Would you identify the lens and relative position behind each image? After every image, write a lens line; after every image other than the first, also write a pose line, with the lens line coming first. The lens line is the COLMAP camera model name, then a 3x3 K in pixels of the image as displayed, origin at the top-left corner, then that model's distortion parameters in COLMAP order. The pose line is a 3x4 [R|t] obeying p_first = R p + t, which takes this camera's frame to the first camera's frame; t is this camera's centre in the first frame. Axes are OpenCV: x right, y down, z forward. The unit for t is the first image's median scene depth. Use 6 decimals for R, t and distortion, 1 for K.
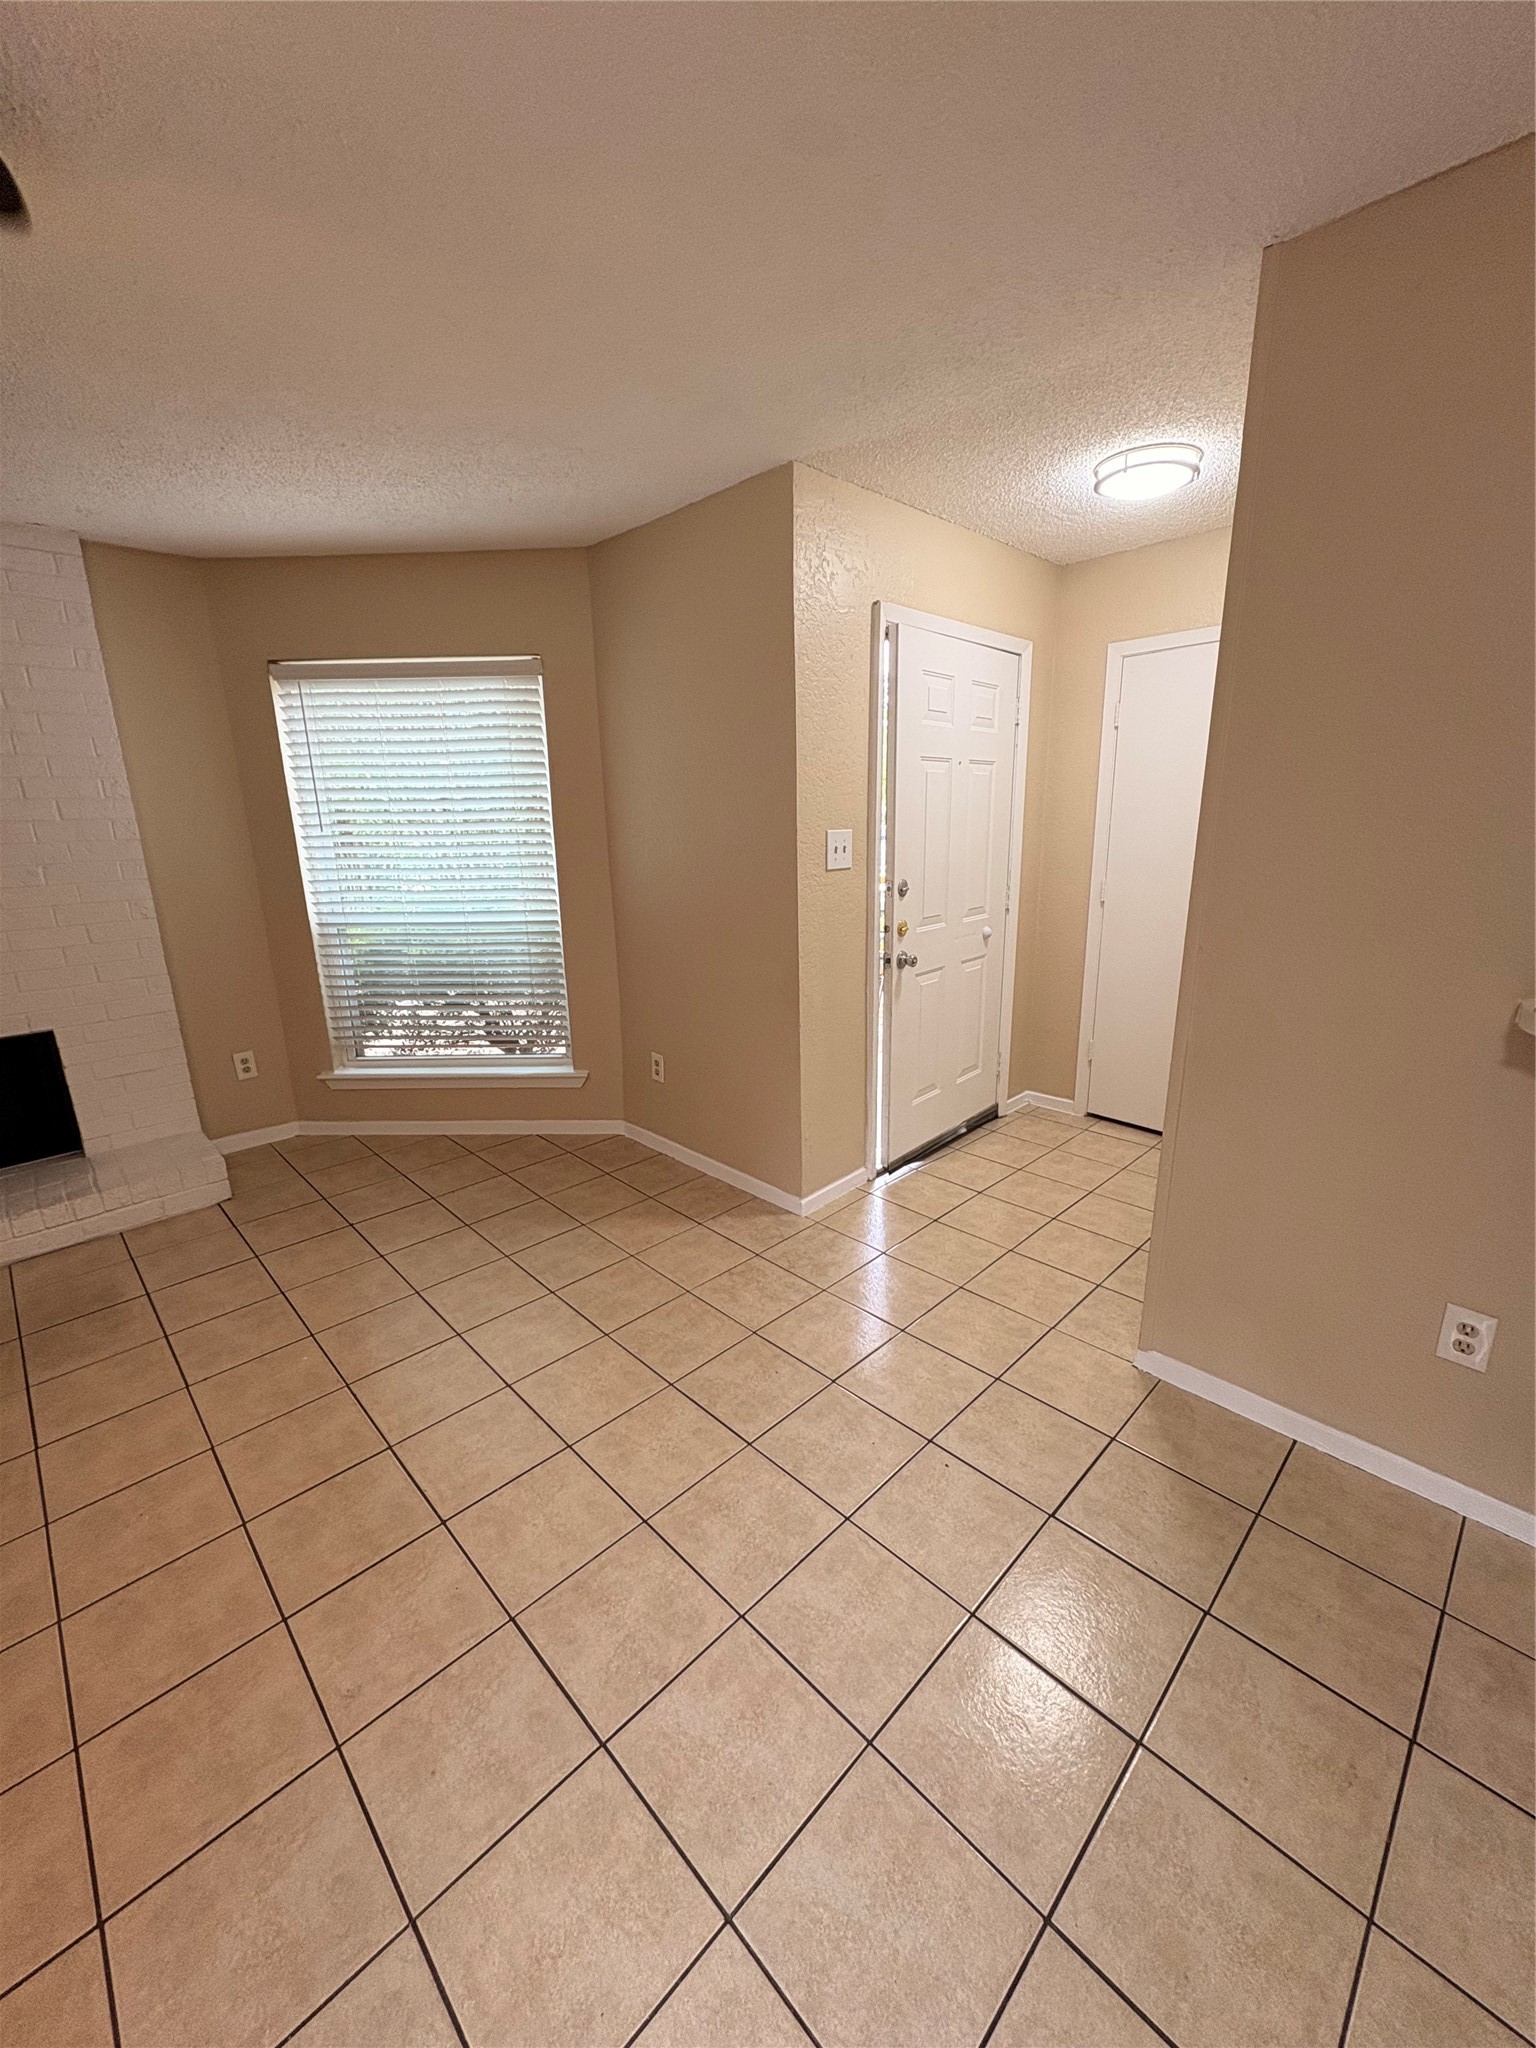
lens RADIAL K [[812.7, 0, 768.0], [0, 812.7, 1024.0], [0, 0, 1]] dist [0.000827, 0.000373]
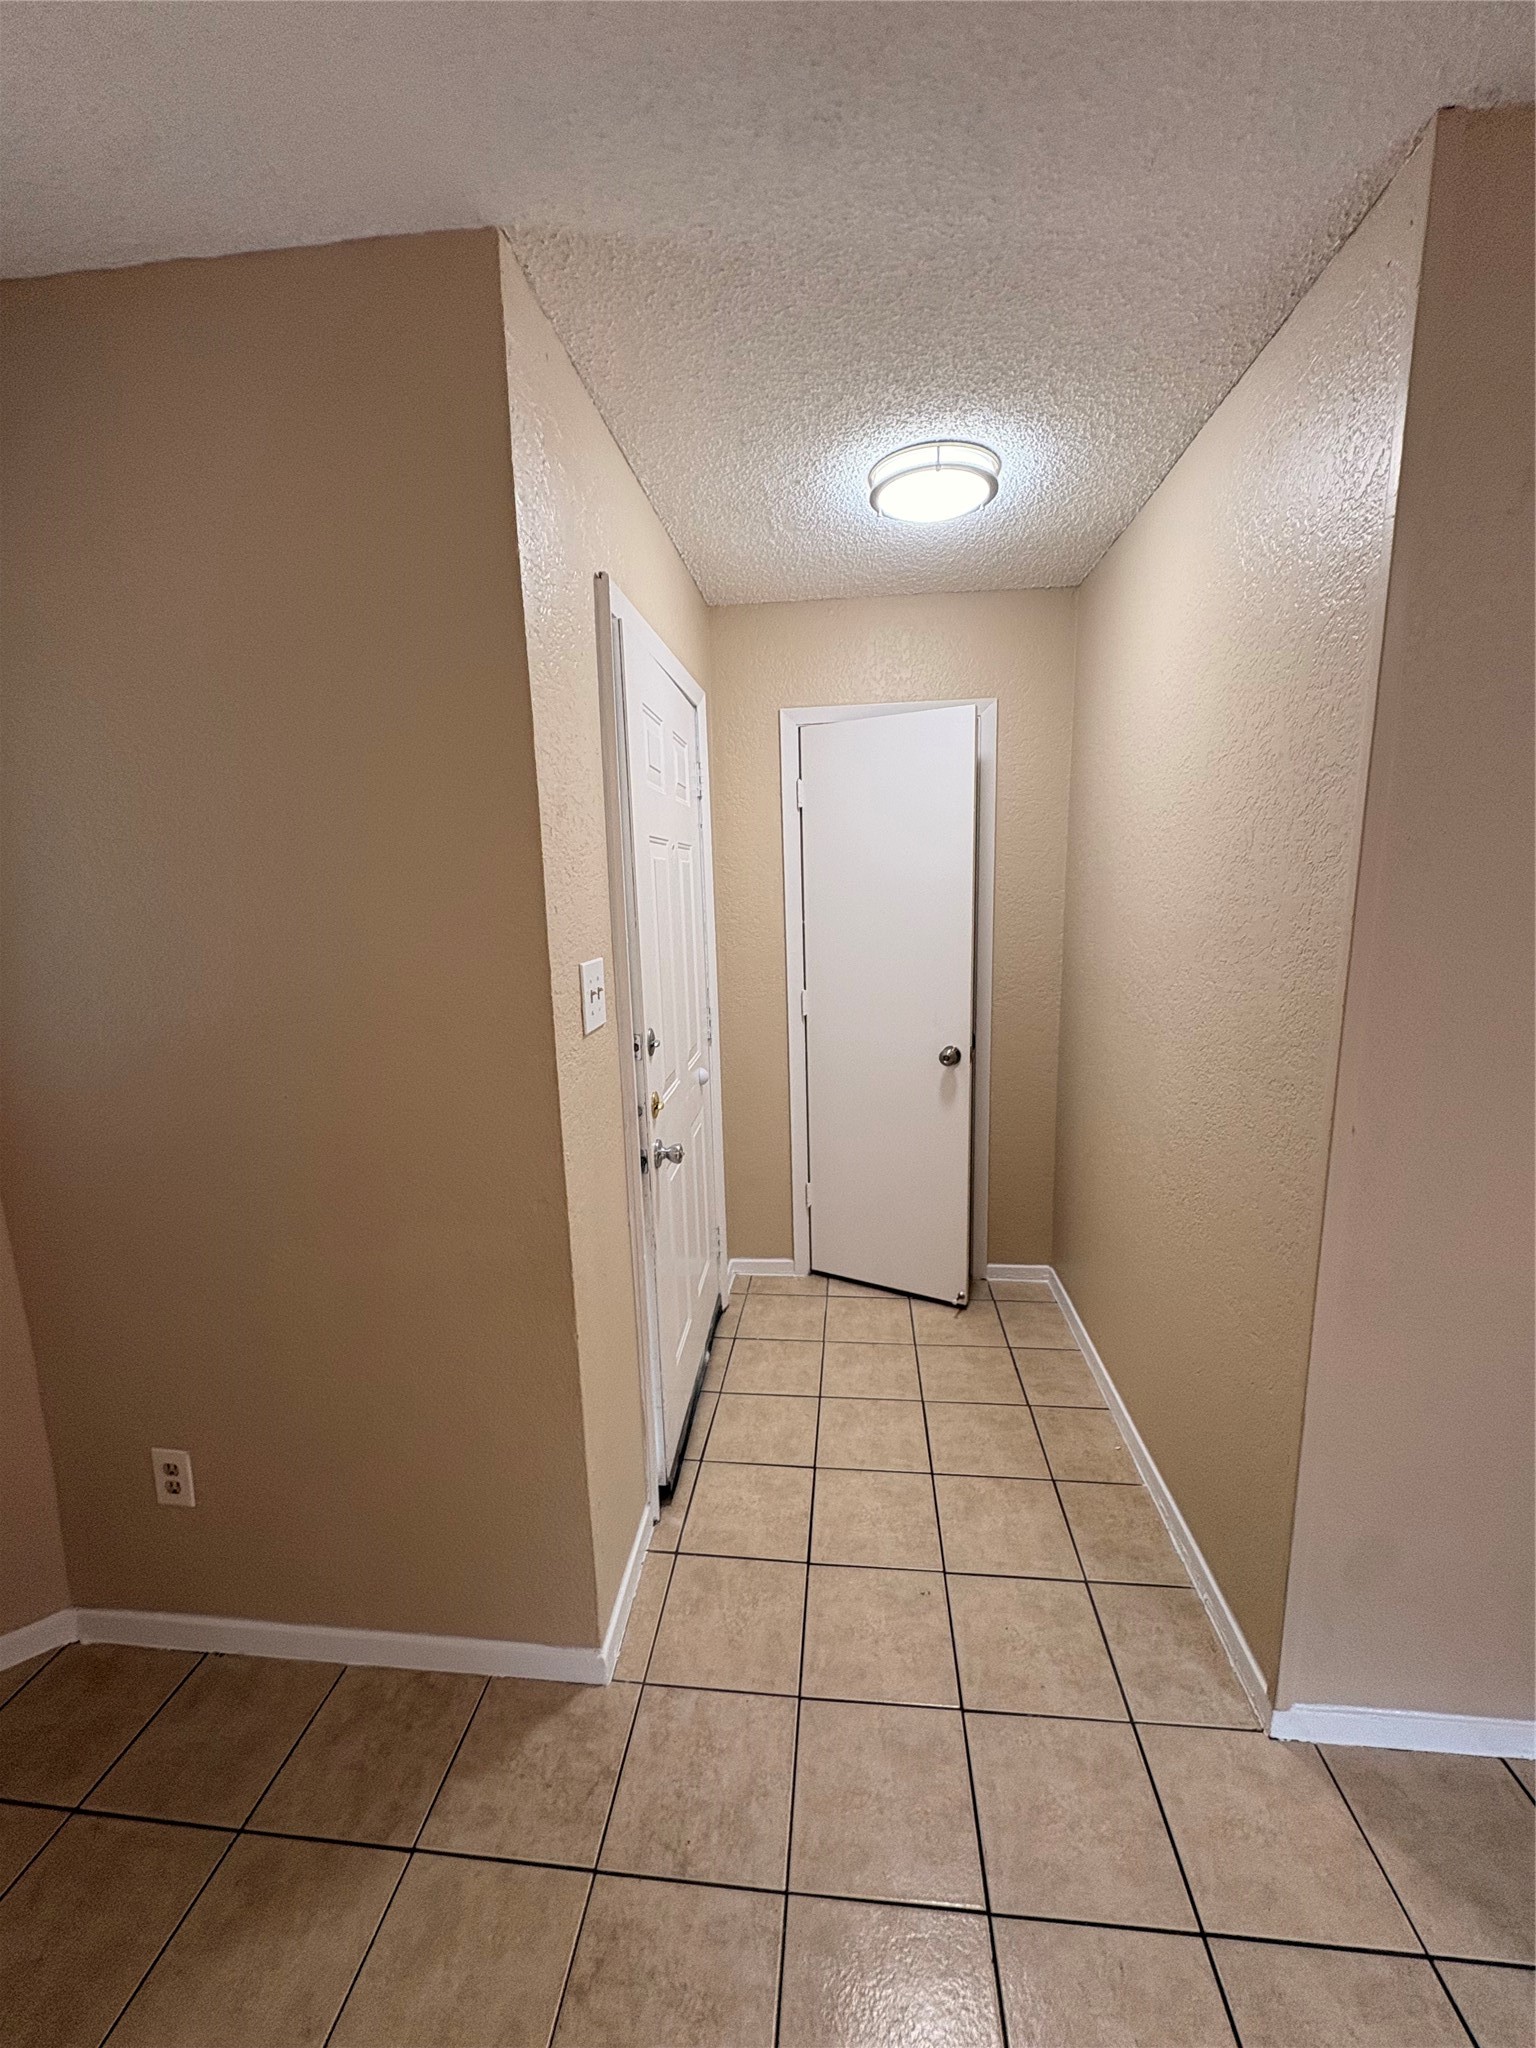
lens RADIAL K [[812.7, 0, 768.0], [0, 812.7, 1024.0], [0, 0, 1]] dist [0.000827, 0.000373]
pose [[0.771025, -0.112131, 0.626854, -0.155542], [0.171905, 0.984479, -0.035339, -0.142904], [-0.613163, 0.135007, 0.778335, 0.456393]]
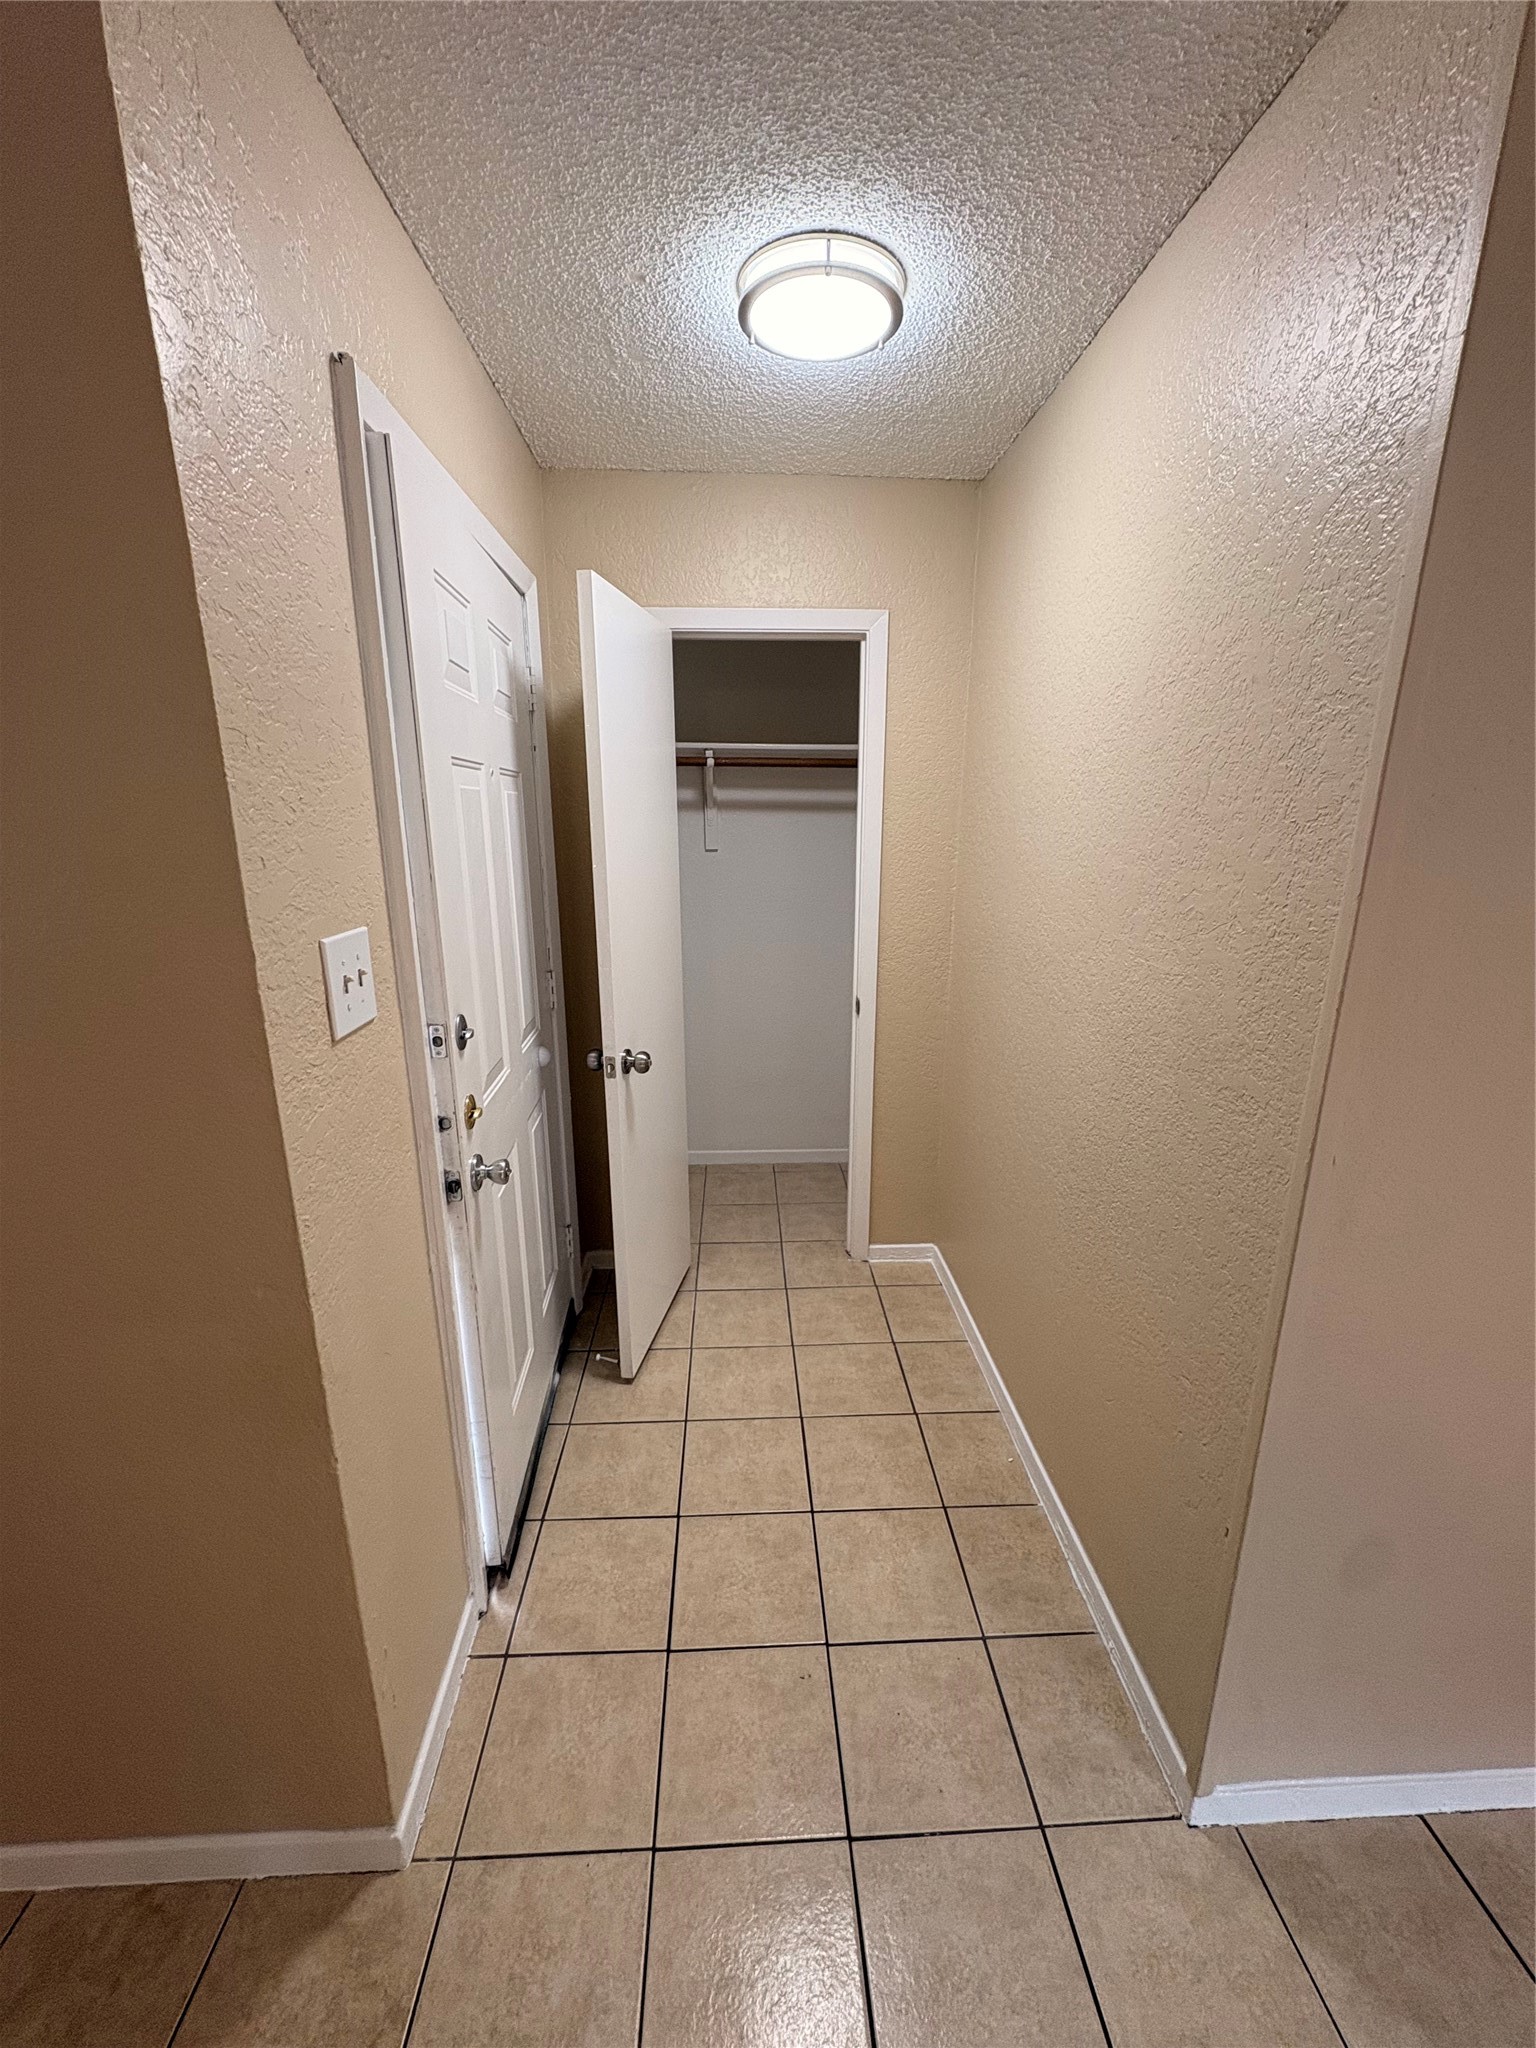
lens RADIAL K [[809.2, 0, 768.0], [0, 809.2, 1024.0], [0, 0, 1]] dist [-0.000990, -0.000024]
pose [[0.667917, -0.169276, 0.724729, -0.057380], [0.174887, 0.982221, 0.068241, -0.171525], [-0.723395, 0.081166, 0.685646, 0.539156]]
